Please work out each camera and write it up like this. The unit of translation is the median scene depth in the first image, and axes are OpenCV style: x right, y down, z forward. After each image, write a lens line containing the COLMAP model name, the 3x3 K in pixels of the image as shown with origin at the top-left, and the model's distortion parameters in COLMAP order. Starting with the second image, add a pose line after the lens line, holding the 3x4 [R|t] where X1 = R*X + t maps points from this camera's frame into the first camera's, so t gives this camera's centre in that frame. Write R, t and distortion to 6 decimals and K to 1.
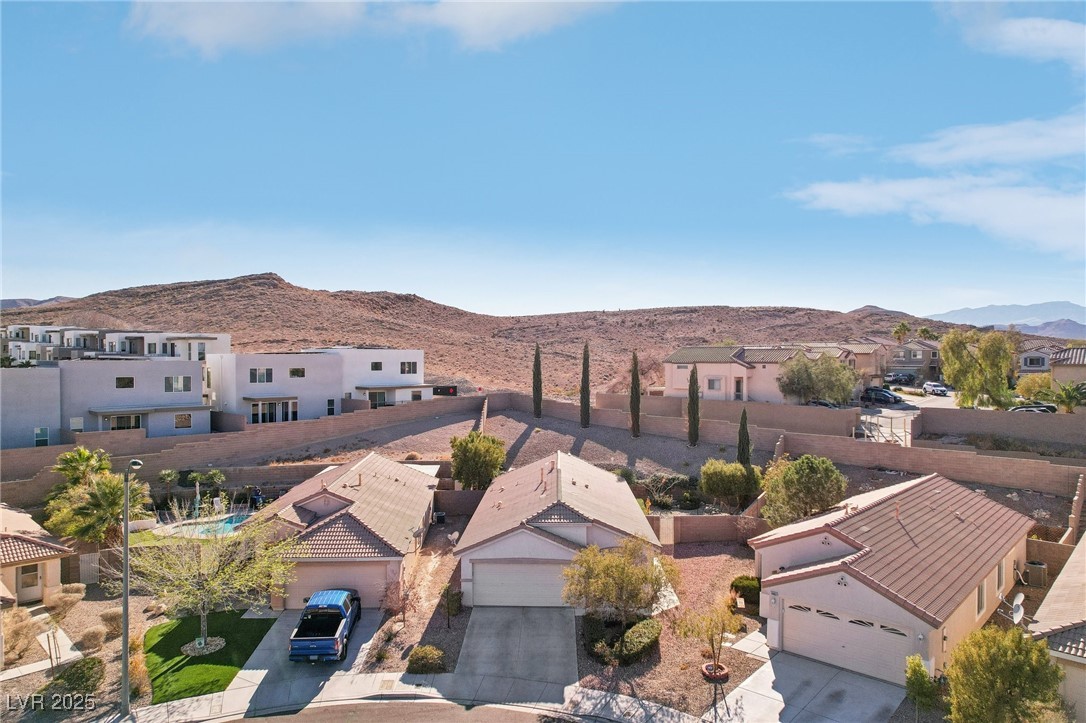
lens RADIAL K [[684.8, 0, 543.0], [0, 684.8, 361.5], [0, 0, 1]] dist [-0.070214, 0.063372]
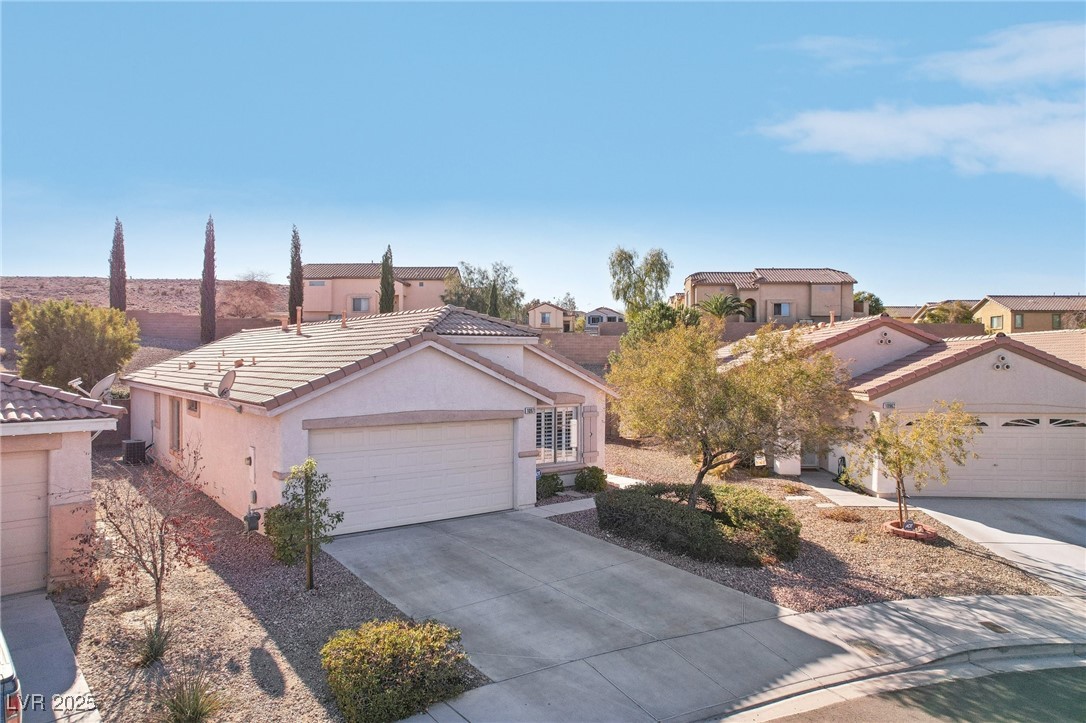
lens RADIAL K [[692.1, 0, 542.5], [0, 692.1, 360.2], [0, 0, 1]] dist [-0.070911, 0.064721]
pose [[0.774058, 0.003608, 0.633104, -0.250681], [-0.004148, 0.999991, -0.000628, 0.253058], [-0.633101, -0.002140, 0.774066, 0.599028]]
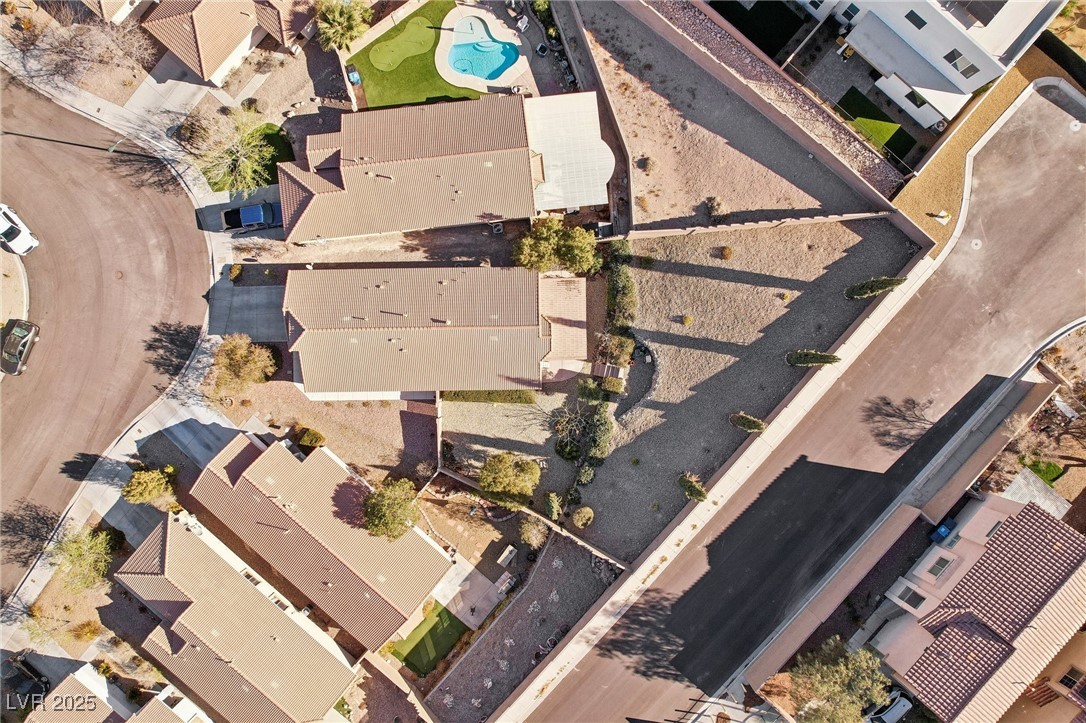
lens RADIAL K [[689.3, 0, 544.5], [0, 689.3, 358.8], [0, 0, 1]] dist [-0.067110, 0.061978]
pose [[0.035637, 0.999320, 0.009454, 0.098458], [-0.010315, -0.009092, 0.999905, -1.440226], [0.999312, -0.035731, 0.009984, 1.601438]]
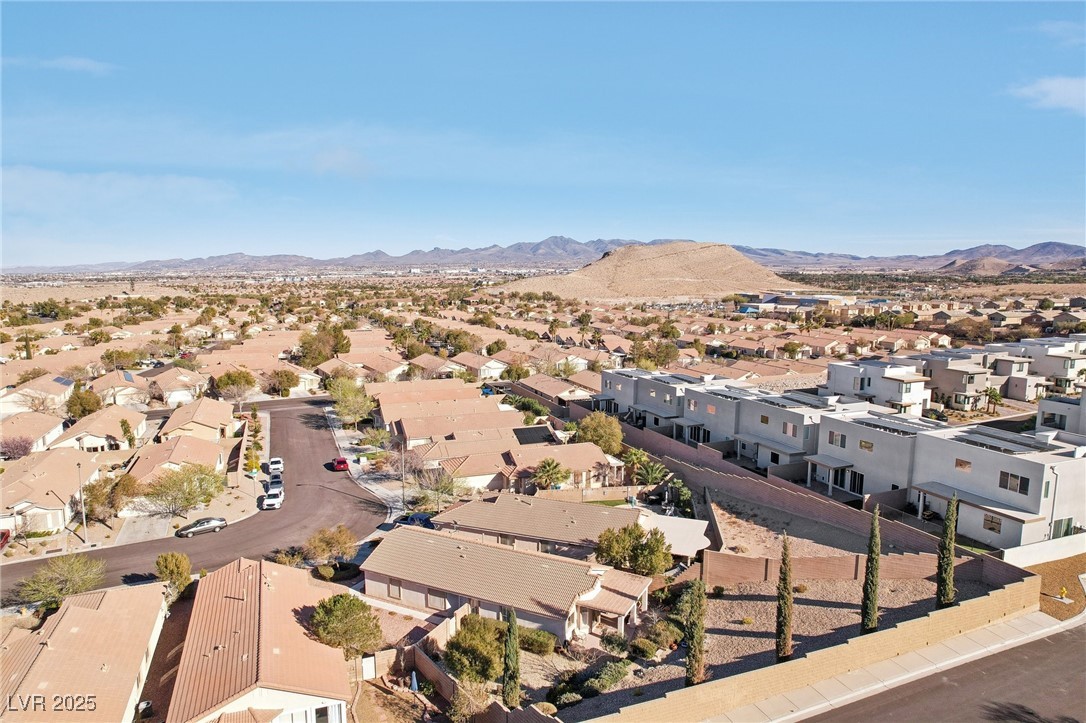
lens RADIAL K [[684.8, 0, 543.0], [0, 684.8, 361.5], [0, 0, 1]] dist [-0.070214, 0.063372]
pose [[-0.422049, 0.125584, -0.897832, 1.496560], [-0.008065, 0.989799, 0.142239, -0.509540], [0.906537, 0.067273, -0.416732, 2.153708]]
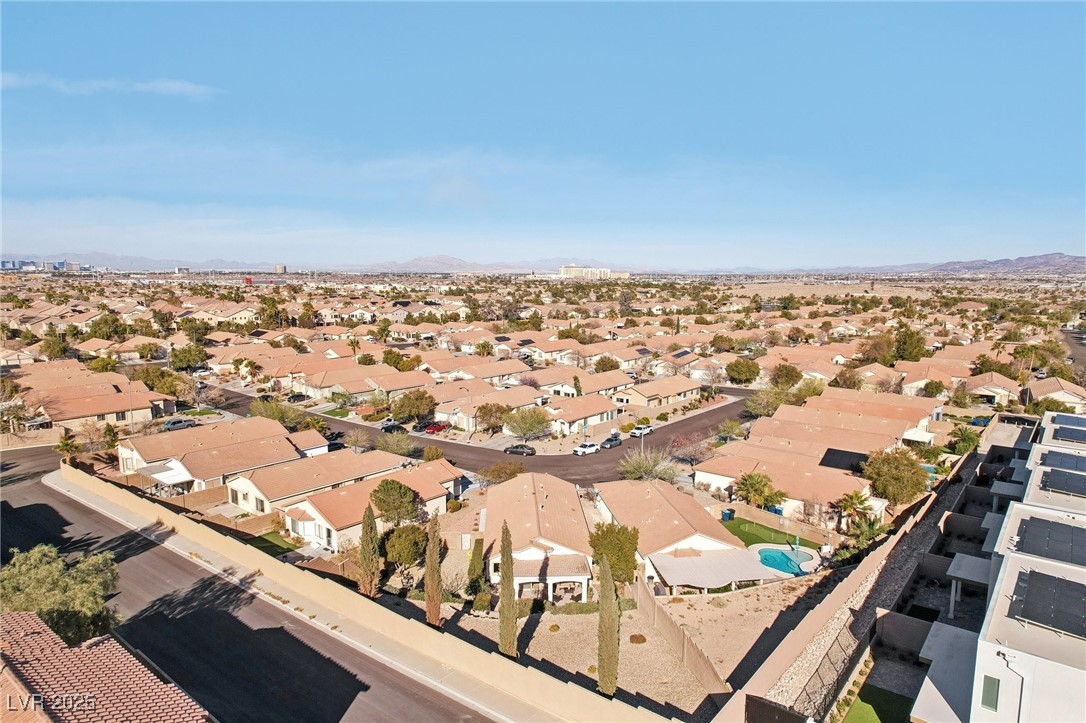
lens RADIAL K [[693.7, 0, 551.8], [0, 693.7, 361.1], [0, 0, 1]] dist [-0.057849, 0.053879]
pose [[-0.996547, 0.009836, -0.082441, 0.149727], [-0.002121, 0.989618, 0.143706, -0.508798], [0.082999, 0.143385, -0.986181, 3.351020]]
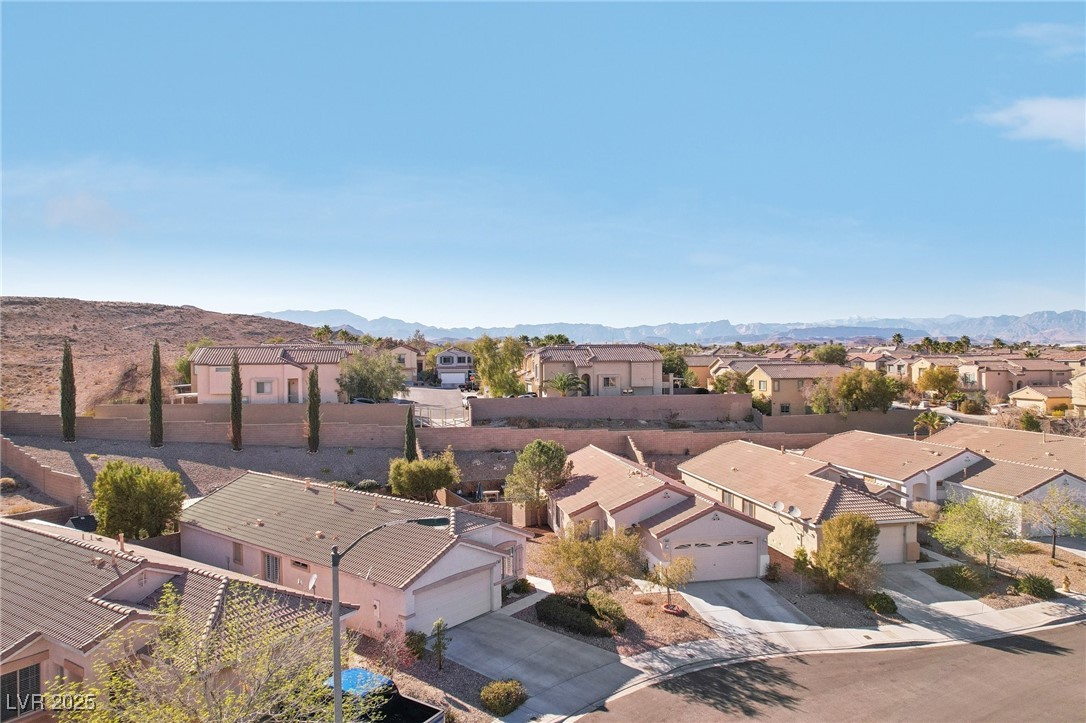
lens RADIAL K [[696.0, 0, 535.5], [0, 696.0, 361.2], [0, 0, 1]] dist [-0.054030, 0.041952]
pose [[0.606215, -0.011682, 0.795215, -0.705845], [0.013338, 0.999901, 0.004521, -0.004903], [-0.795189, 0.007866, 0.606311, 0.334616]]
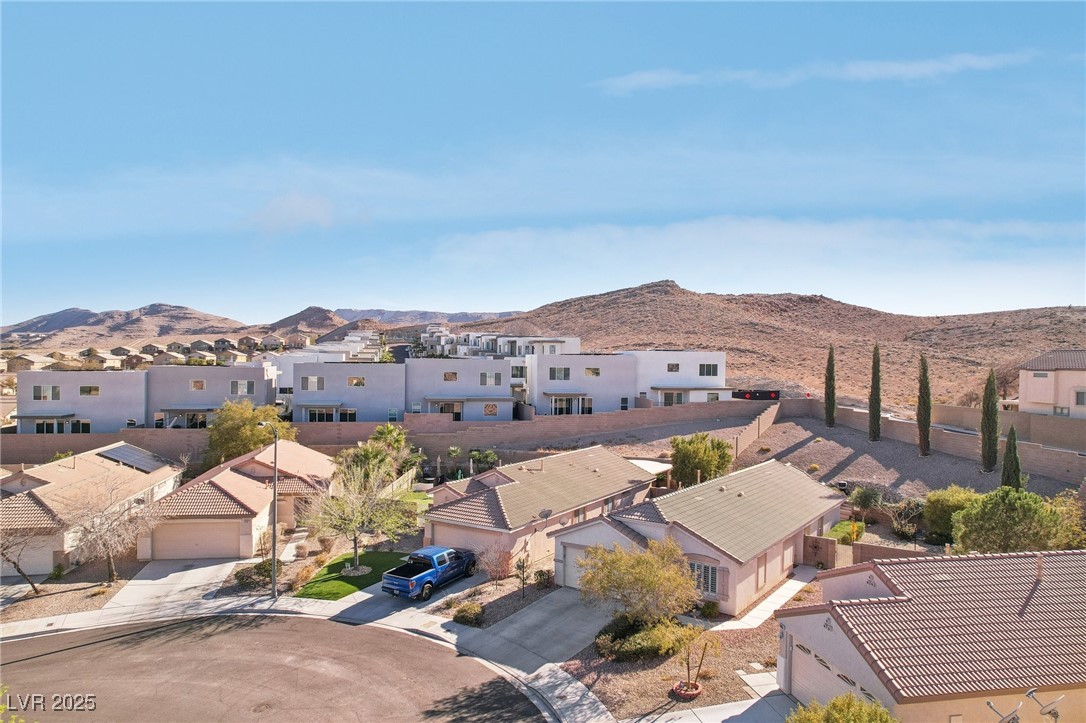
lens RADIAL K [[693.7, 0, 551.8], [0, 693.7, 361.1], [0, 0, 1]] dist [-0.057849, 0.053879]
pose [[0.823226, 0.010565, -0.567615, 0.497612], [-0.014579, 0.999891, -0.002532, 0.005874], [0.567526, 0.010360, 0.823290, 0.081365]]
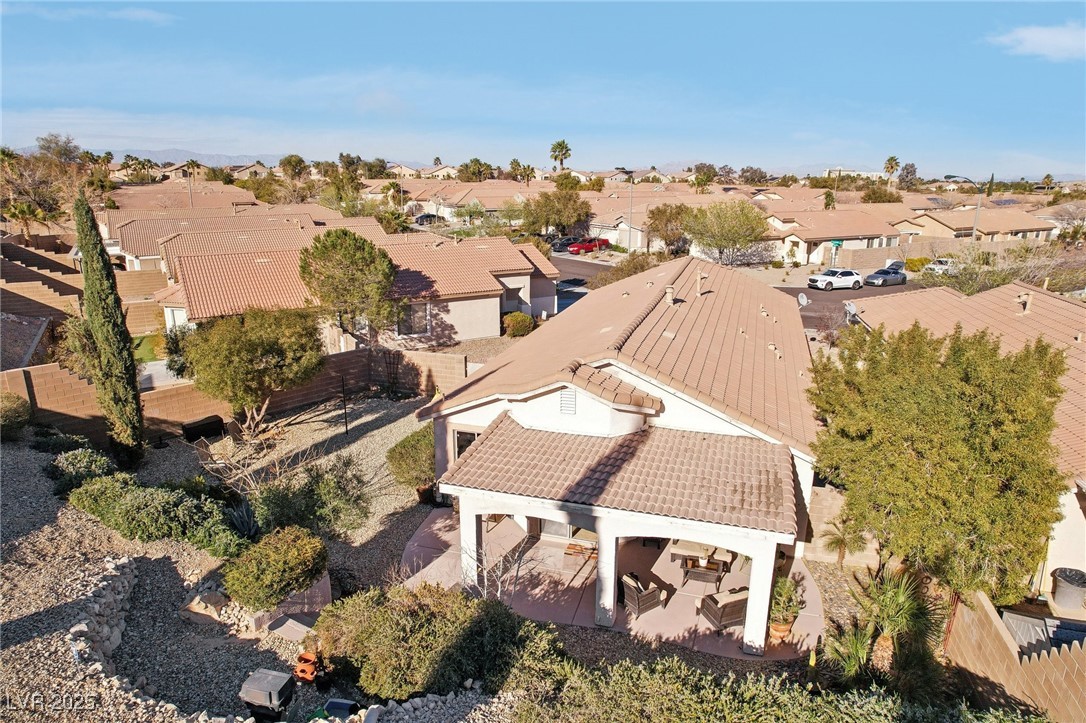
lens RADIAL K [[693.7, 0, 551.8], [0, 693.7, 361.1], [0, 0, 1]] dist [-0.057849, 0.053879]
pose [[-0.963347, -0.071639, 0.258516, -0.049898], [0.000846, 0.962865, 0.269981, 0.091746], [-0.268257, 0.260304, -0.927513, 2.066611]]
